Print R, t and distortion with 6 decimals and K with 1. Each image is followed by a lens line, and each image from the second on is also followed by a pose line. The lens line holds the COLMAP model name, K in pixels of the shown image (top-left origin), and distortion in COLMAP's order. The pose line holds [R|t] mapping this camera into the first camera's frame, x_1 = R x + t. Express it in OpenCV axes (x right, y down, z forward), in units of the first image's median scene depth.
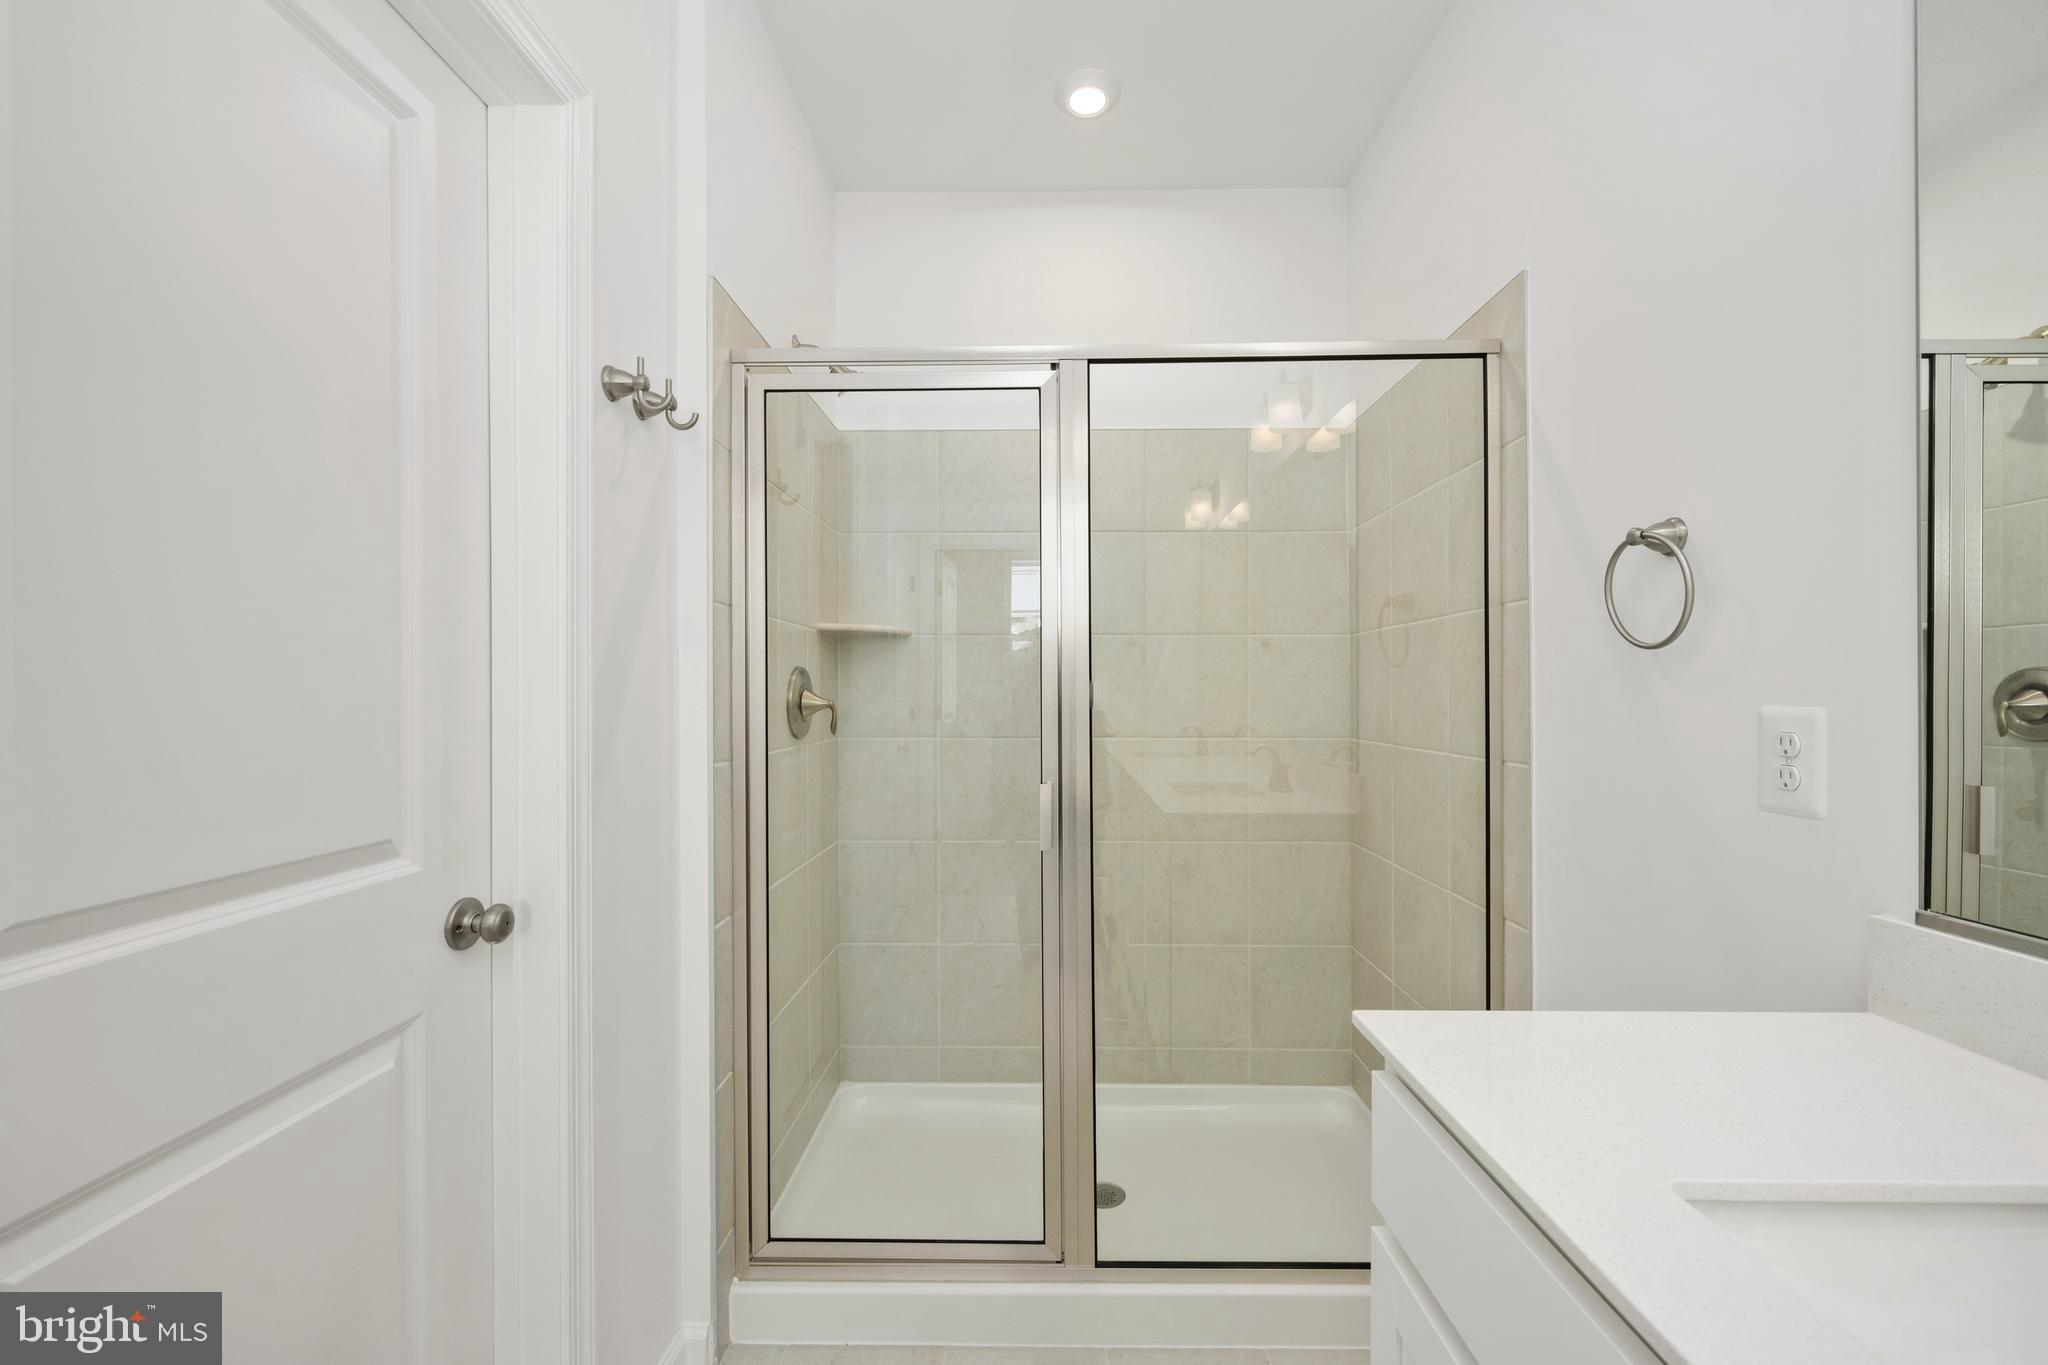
lens RADIAL K [[843.1, 0, 1029.2], [0, 843.1, 686.4], [0, 0, 1]] dist [-0.000124, 0.000080]
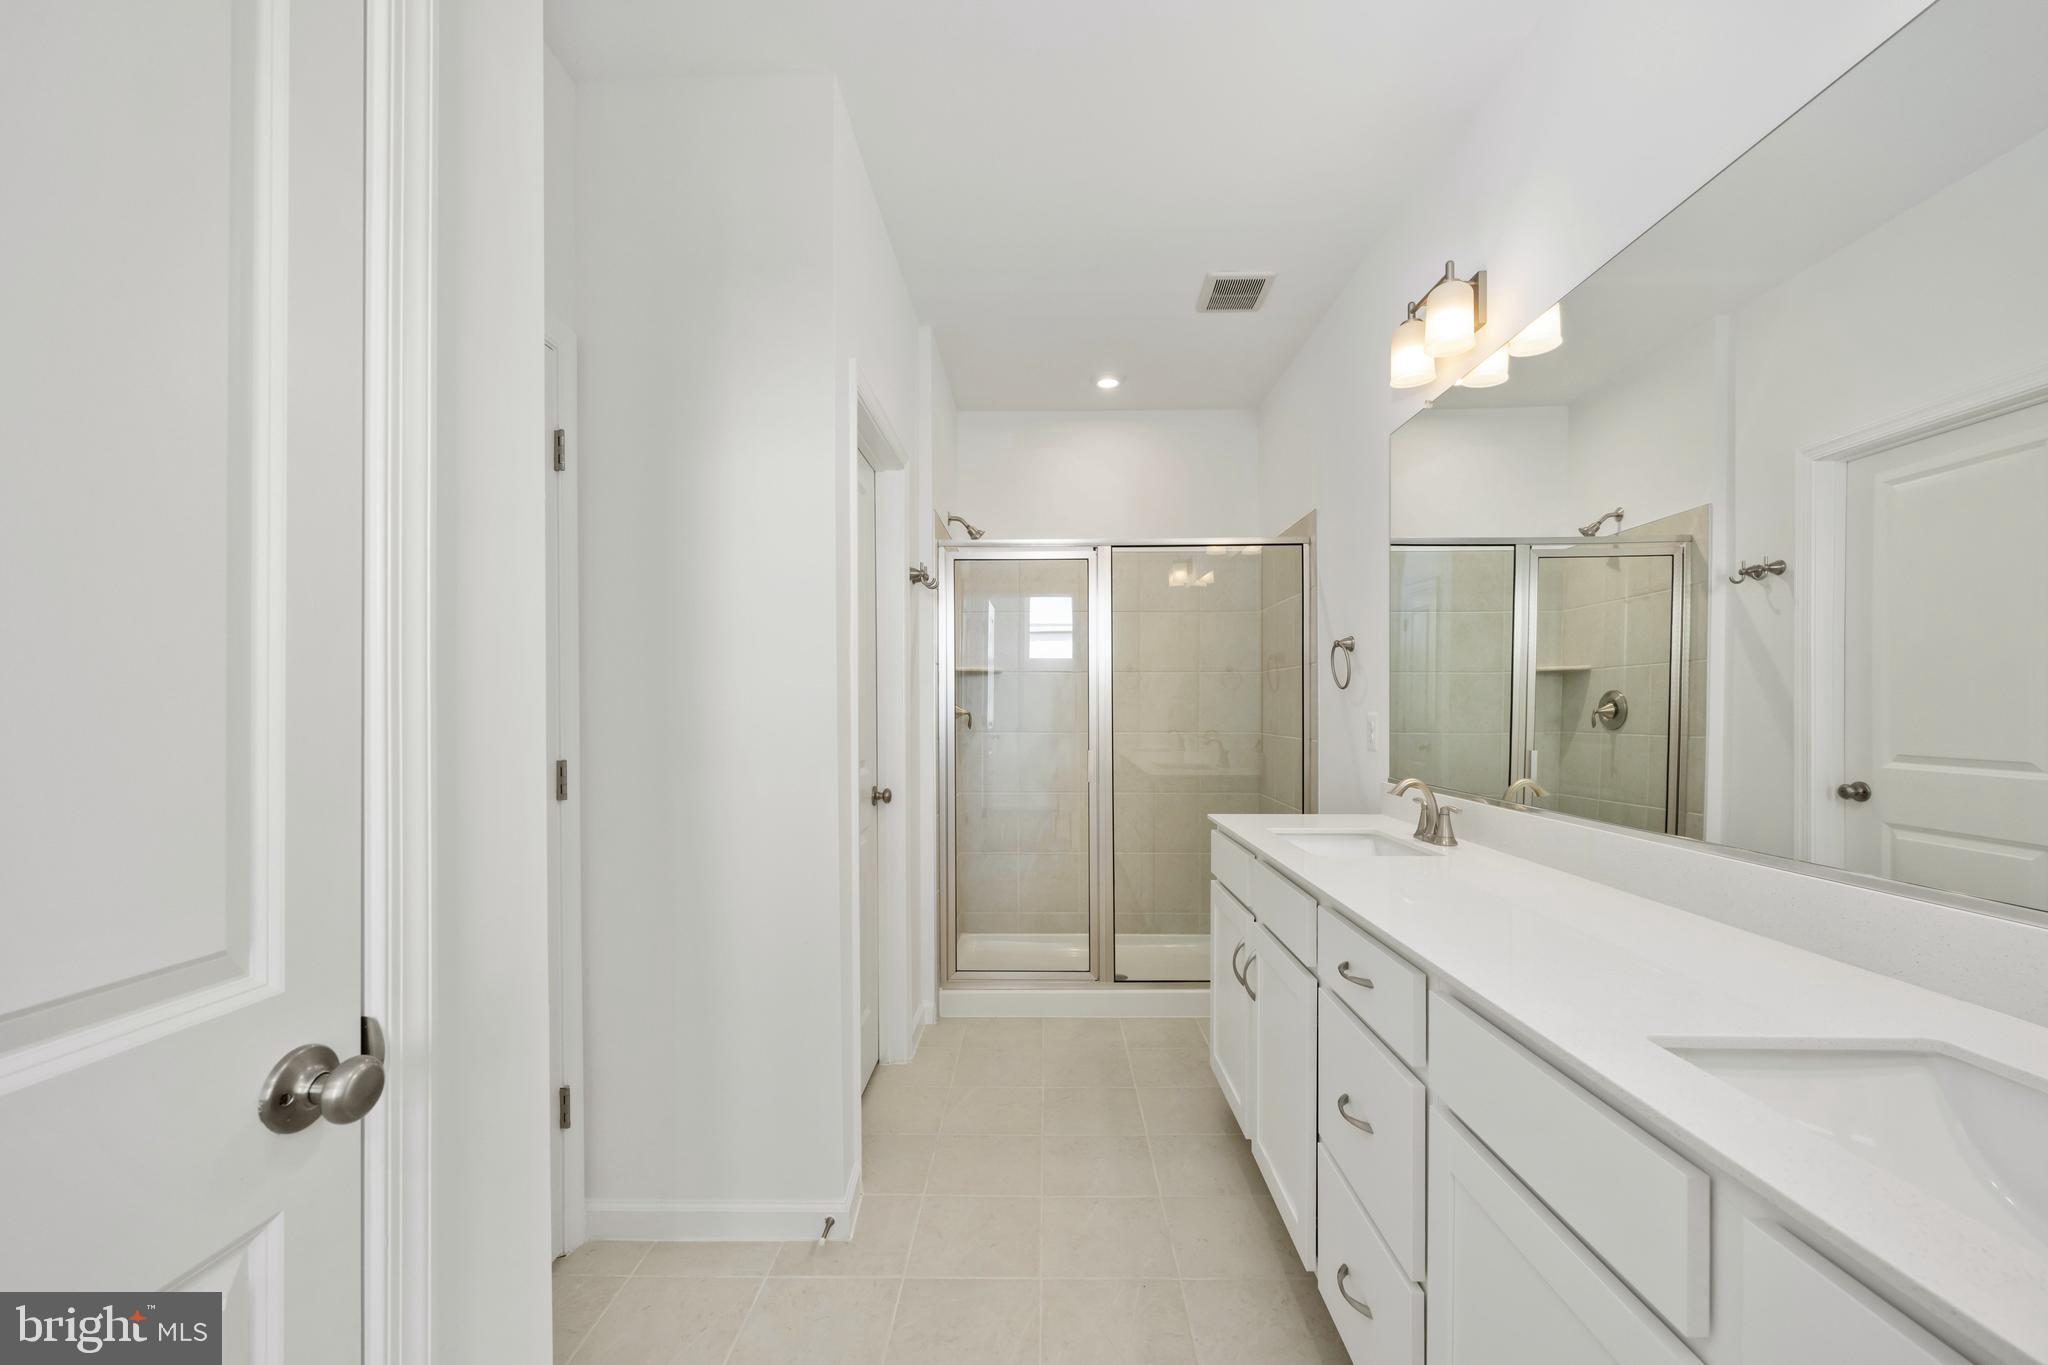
lens RADIAL K [[843.1, 0, 1021.7], [0, 843.1, 695.2], [0, 0, 1]] dist [-0.000124, 0.000080]
pose [[0.999991, 0.001324, -0.003950, -0.097370], [-0.001348, 0.999980, -0.006191, -0.004179], [0.003942, 0.006196, 0.999973, -0.732375]]
